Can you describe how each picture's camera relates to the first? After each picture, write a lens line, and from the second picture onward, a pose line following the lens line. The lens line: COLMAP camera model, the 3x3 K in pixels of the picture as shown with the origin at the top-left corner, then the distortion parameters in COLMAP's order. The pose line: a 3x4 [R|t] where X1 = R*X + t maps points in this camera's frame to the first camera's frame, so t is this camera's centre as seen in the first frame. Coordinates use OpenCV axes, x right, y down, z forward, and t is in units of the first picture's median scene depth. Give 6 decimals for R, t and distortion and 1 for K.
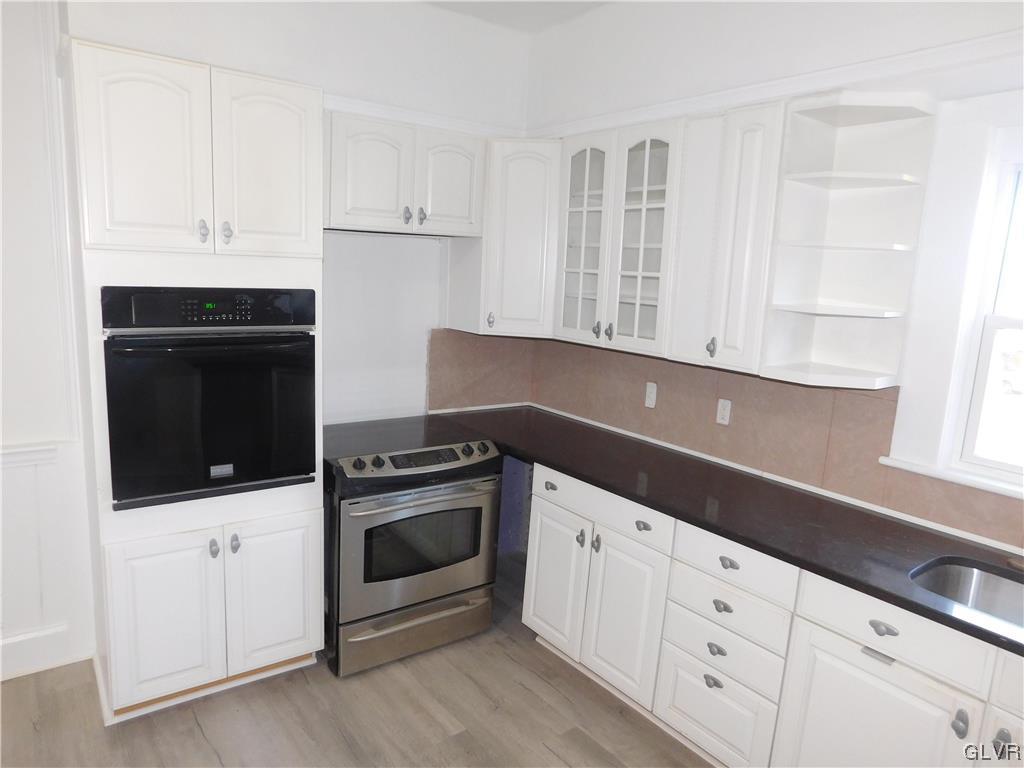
lens RADIAL K [[674.7, 0, 512.0], [0, 674.7, 384.0], [0, 0, 1]] dist [-0.061670, 0.054299]
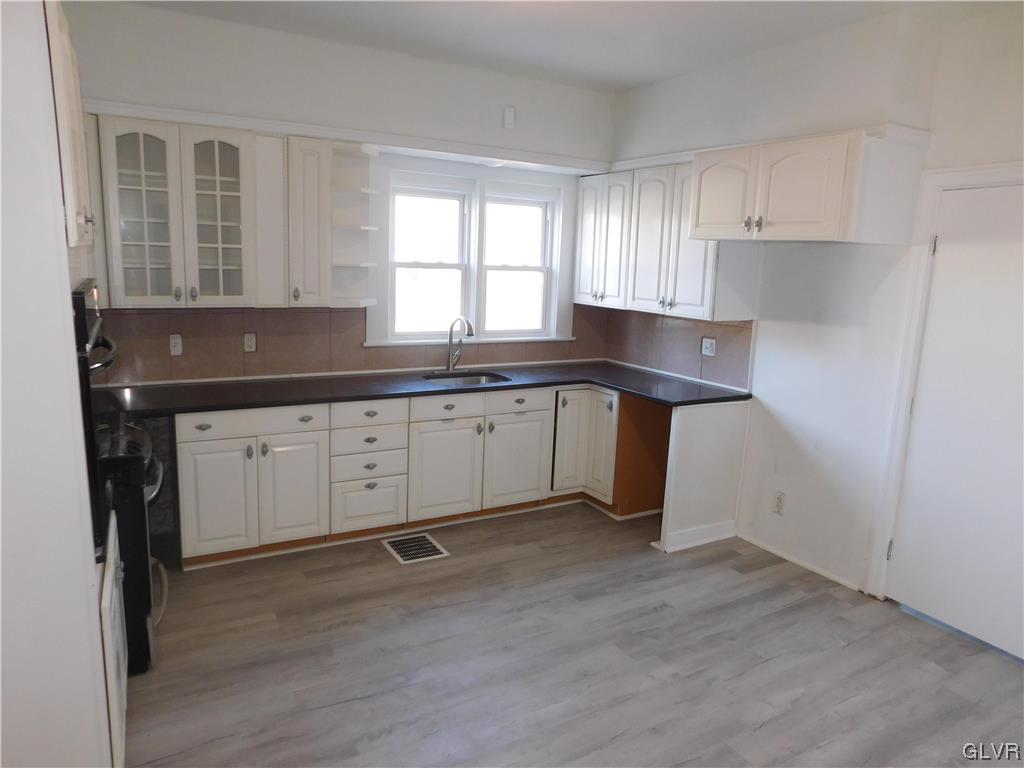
lens RADIAL K [[674.7, 0, 512.0], [0, 674.7, 384.0], [0, 0, 1]] dist [-0.061670, 0.054299]
pose [[0.143723, -0.236895, 0.960846, -1.175628], [0.134856, 0.966557, 0.218131, -0.128445], [-0.980386, 0.098225, 0.170864, 0.299684]]
